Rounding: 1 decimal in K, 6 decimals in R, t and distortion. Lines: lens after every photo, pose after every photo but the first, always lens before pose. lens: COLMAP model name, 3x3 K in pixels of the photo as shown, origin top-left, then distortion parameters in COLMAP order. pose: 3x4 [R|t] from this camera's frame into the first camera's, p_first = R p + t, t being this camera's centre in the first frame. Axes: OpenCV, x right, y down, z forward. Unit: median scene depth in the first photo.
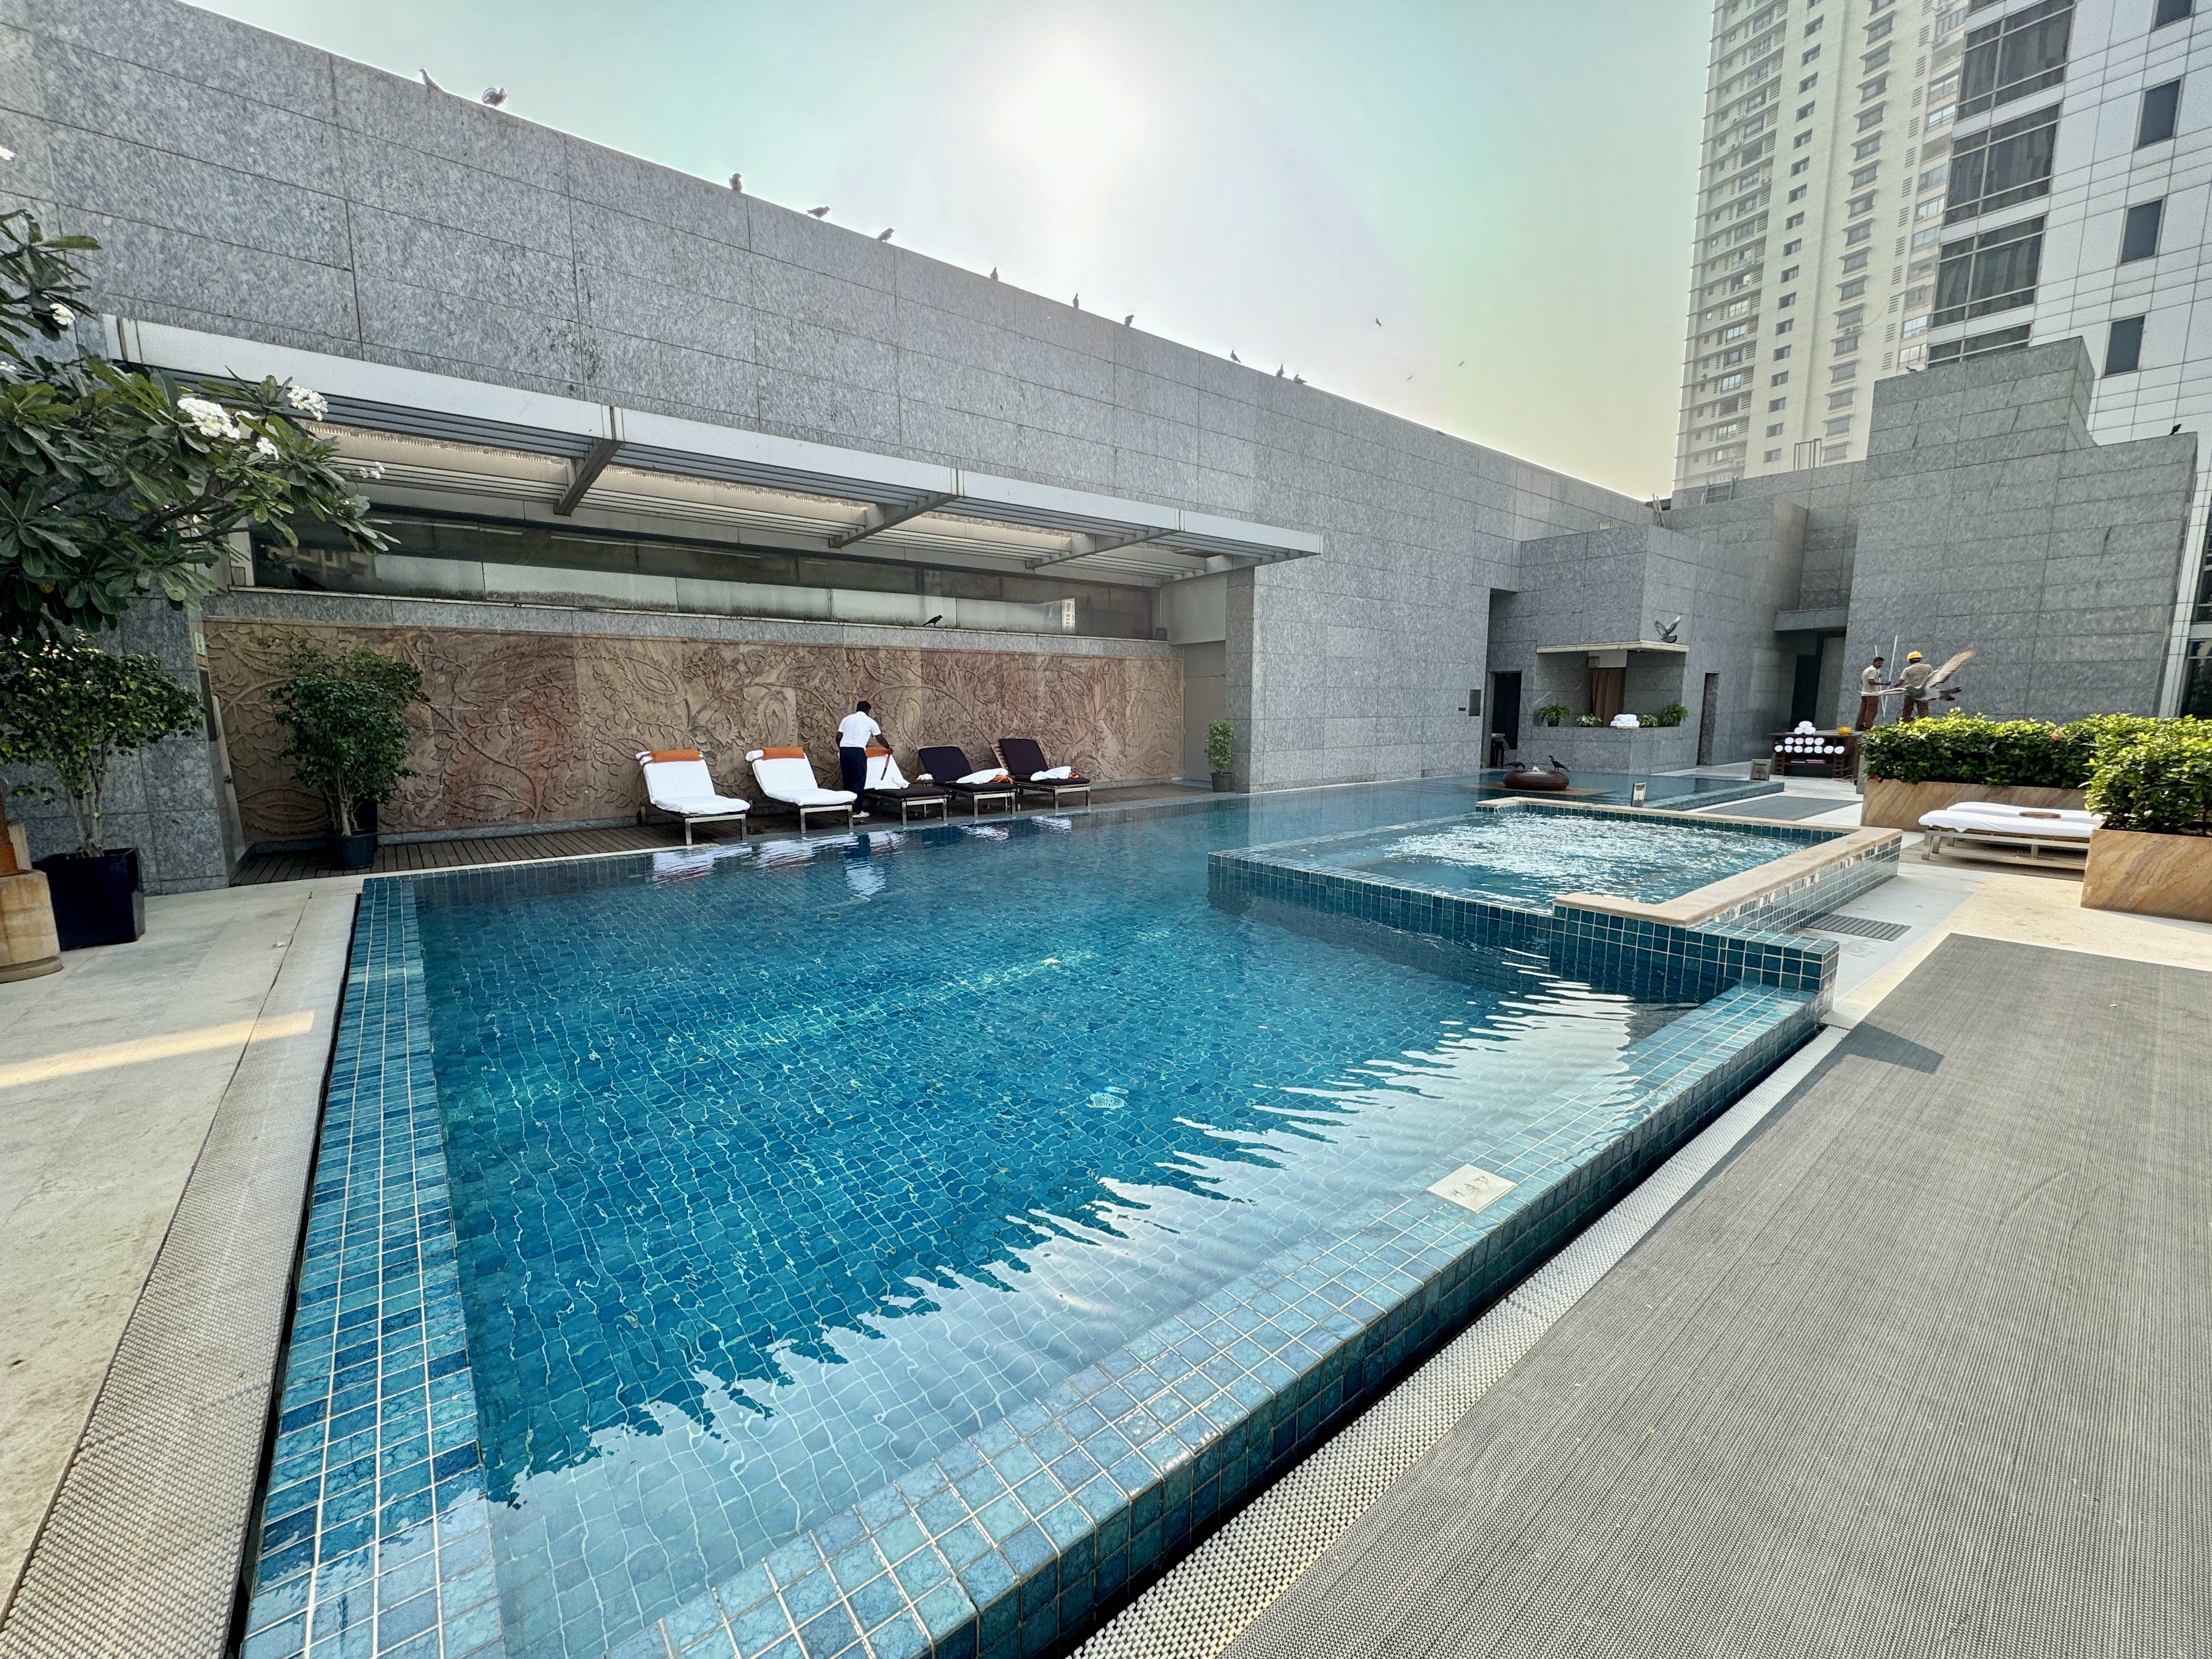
lens RADIAL K [[884.7, 0, 1106.0], [0, 884.7, 829.5], [0, 0, 1]] dist [0.001011, 0.000135]
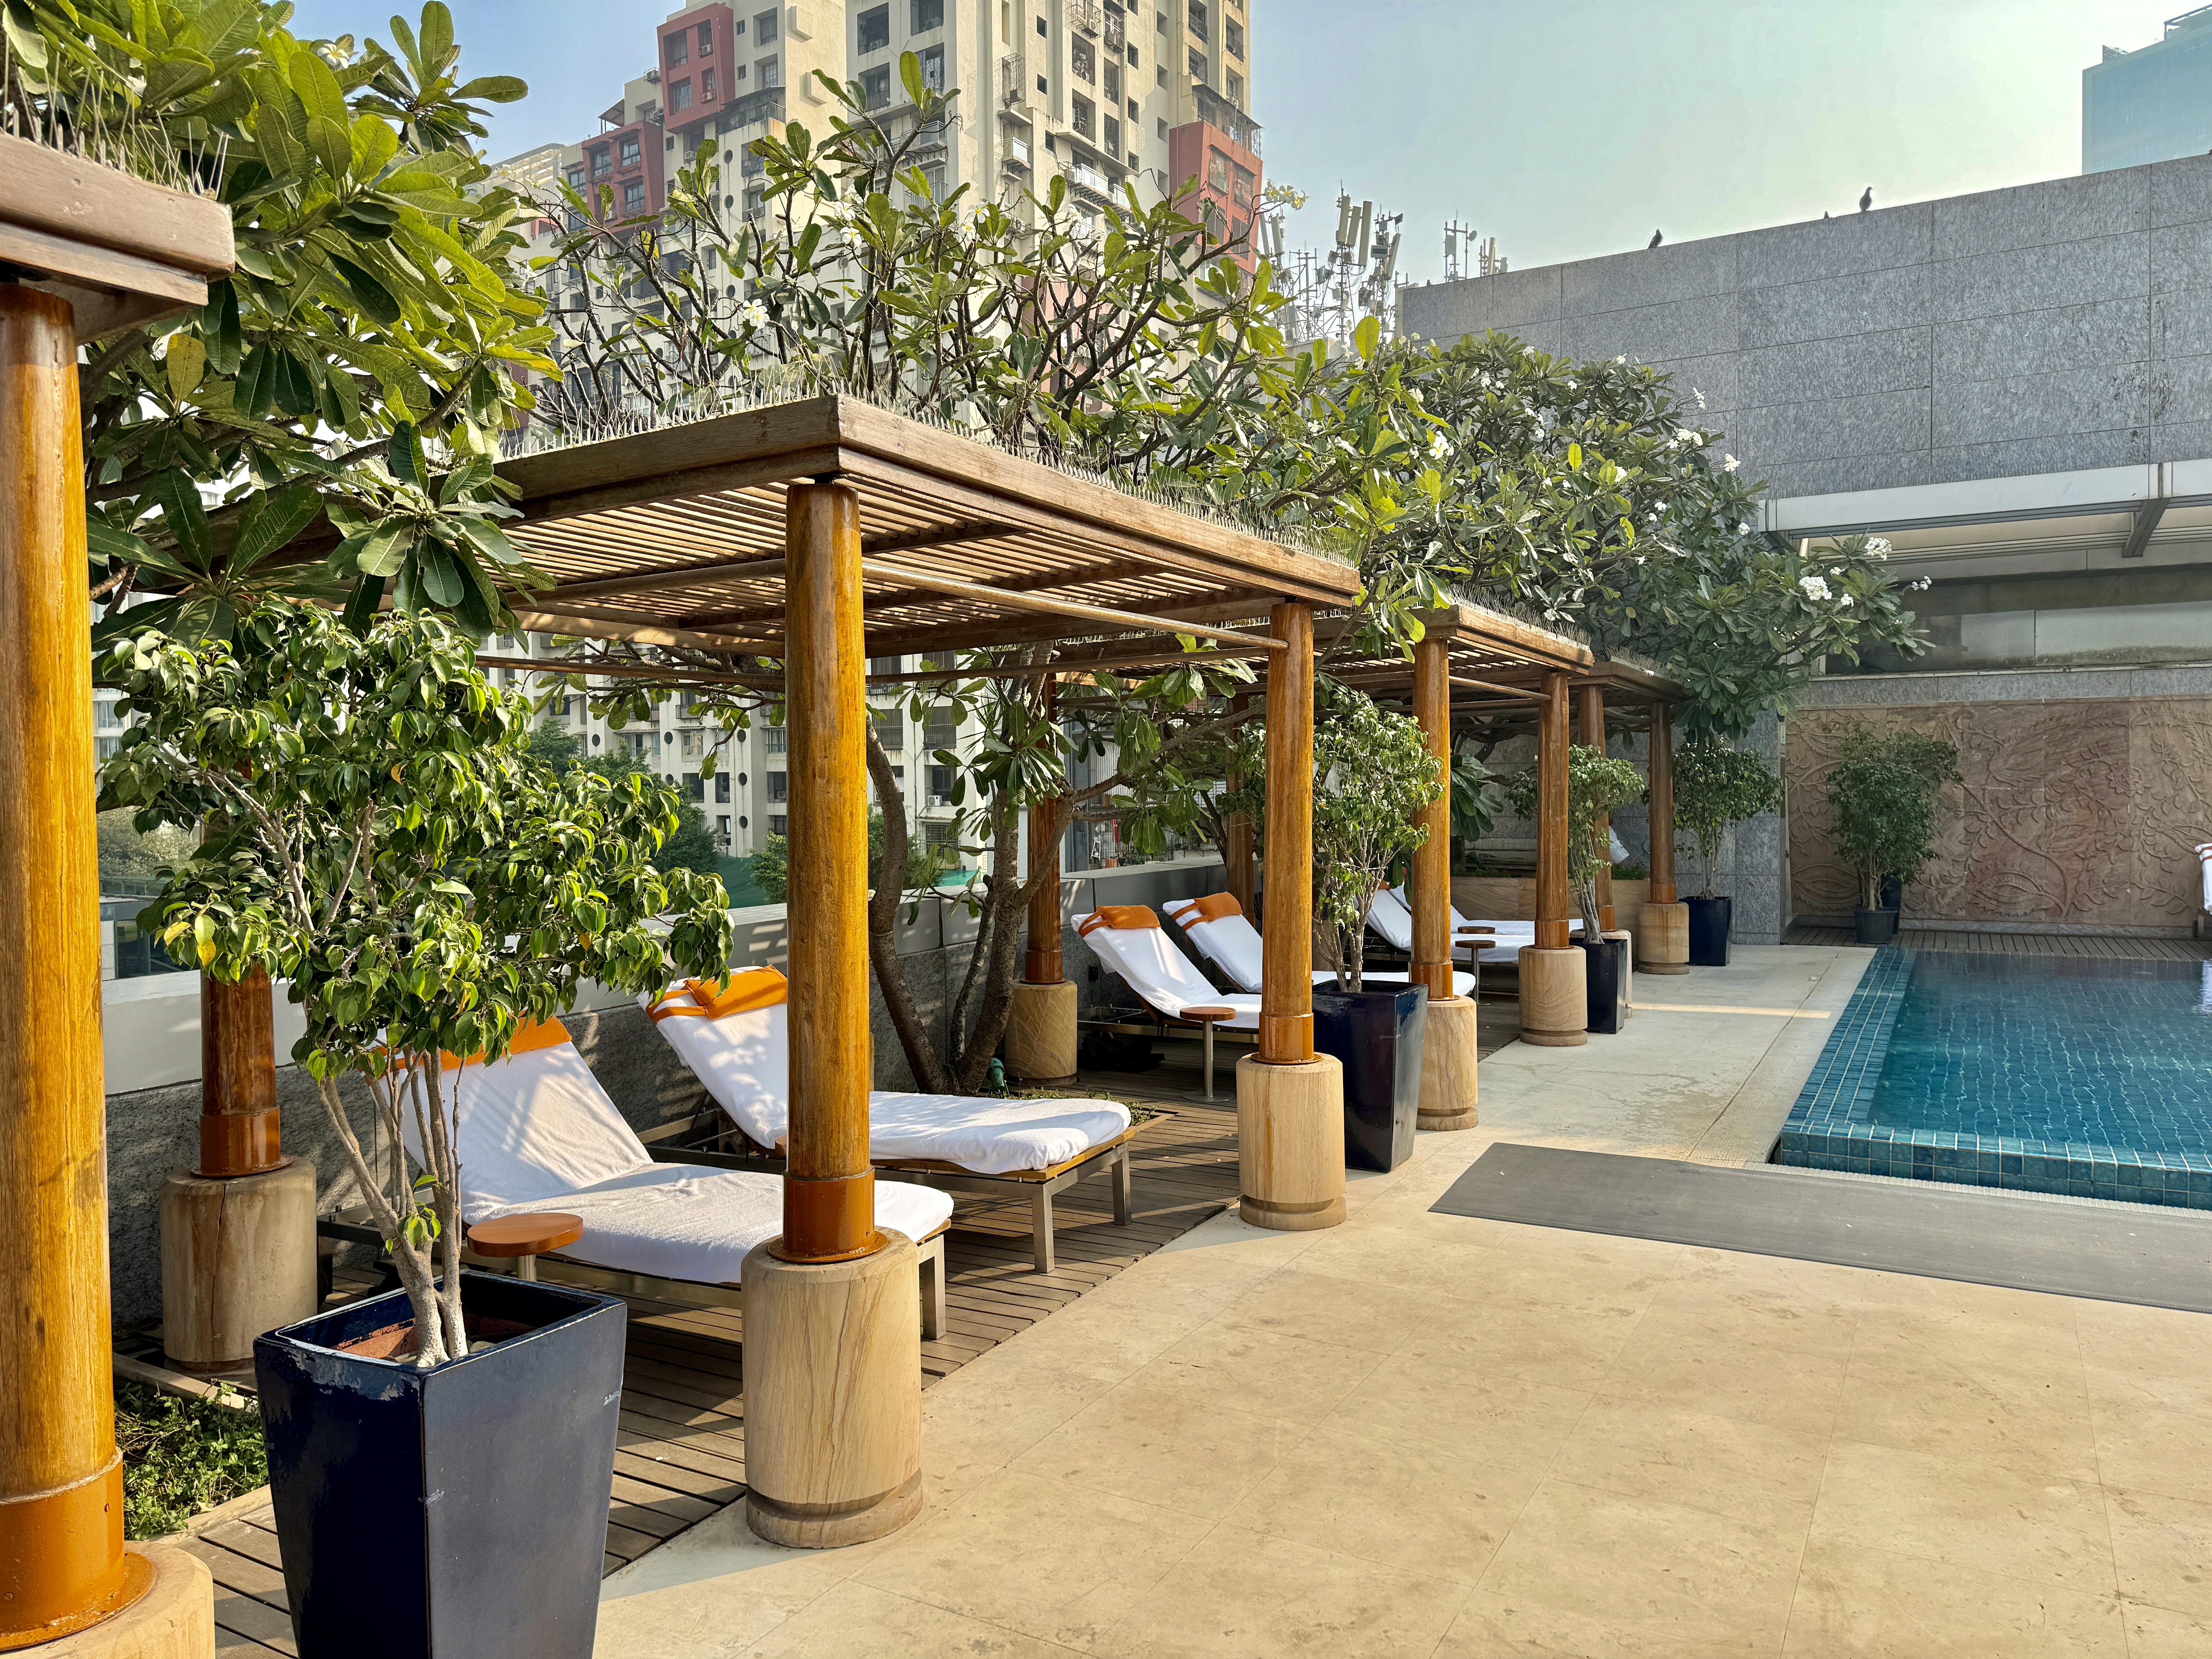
lens RADIAL K [[1517.2, 0, 1106.0], [0, 1517.2, 829.5], [0, 0, 1]] dist [-0.011368, -0.000486]
pose [[0.369763, 0.023218, -0.928836, 0.442514], [-0.119503, 0.992573, -0.022762, 0.057810], [0.921409, 0.119415, 0.369791, -0.479908]]
